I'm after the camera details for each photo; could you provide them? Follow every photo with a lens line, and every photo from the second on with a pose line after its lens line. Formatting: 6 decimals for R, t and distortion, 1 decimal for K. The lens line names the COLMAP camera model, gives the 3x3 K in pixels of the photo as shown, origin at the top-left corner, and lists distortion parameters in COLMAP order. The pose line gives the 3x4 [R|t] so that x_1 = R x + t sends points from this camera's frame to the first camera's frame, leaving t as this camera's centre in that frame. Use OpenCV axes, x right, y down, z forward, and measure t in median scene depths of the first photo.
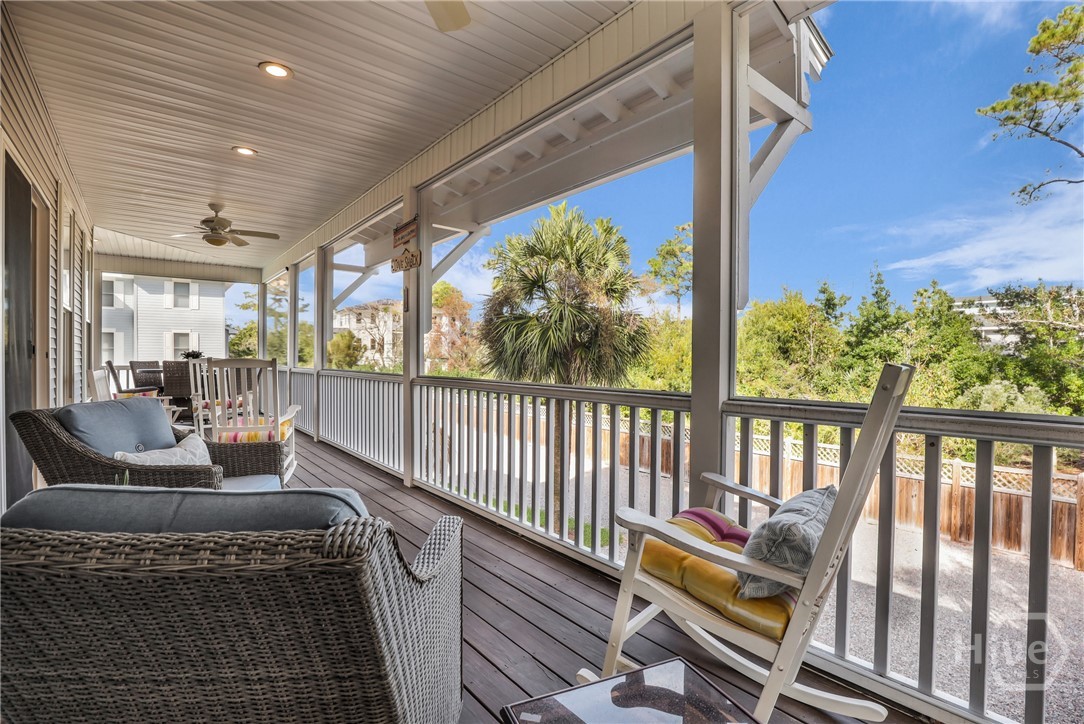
lens RADIAL K [[499.5, 0, 548.4], [0, 499.5, 363.7], [0, 0, 1]] dist [-0.002723, -0.000449]
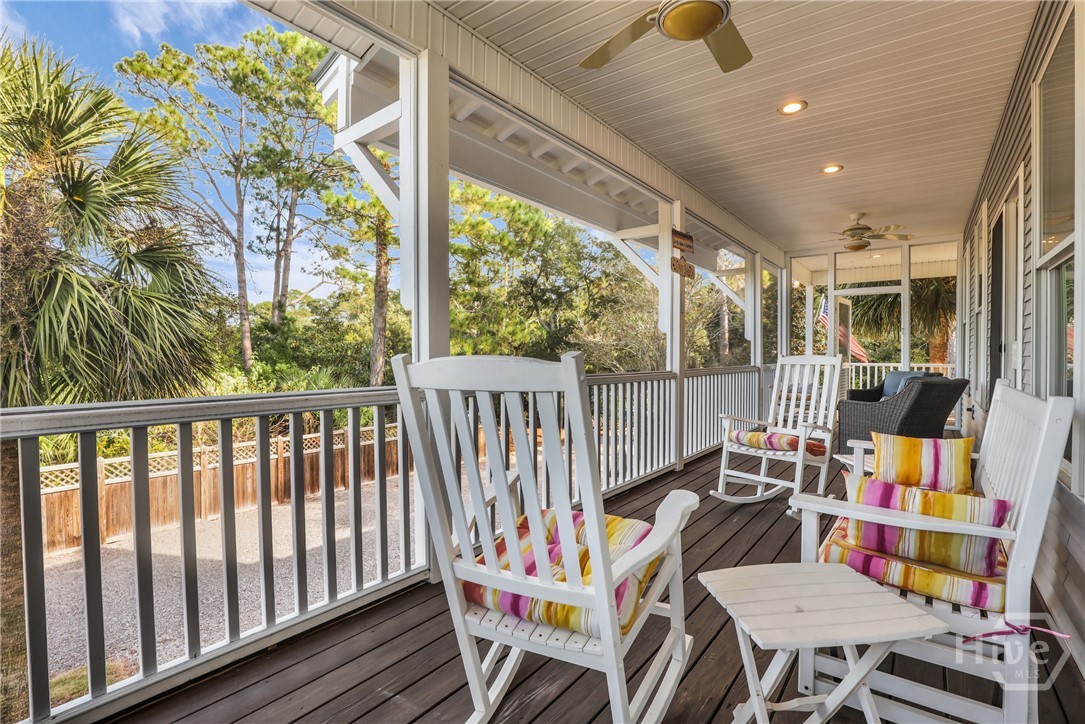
lens RADIAL K [[499.9, 0, 548.9], [0, 499.9, 363.7], [0, 0, 1]] dist [-0.002723, -0.000449]
pose [[-0.243040, -0.015917, 0.969886, -0.609932], [0.007270, 0.999807, 0.018230, -0.007058], [-0.969989, 0.011481, -0.242877, 0.742515]]
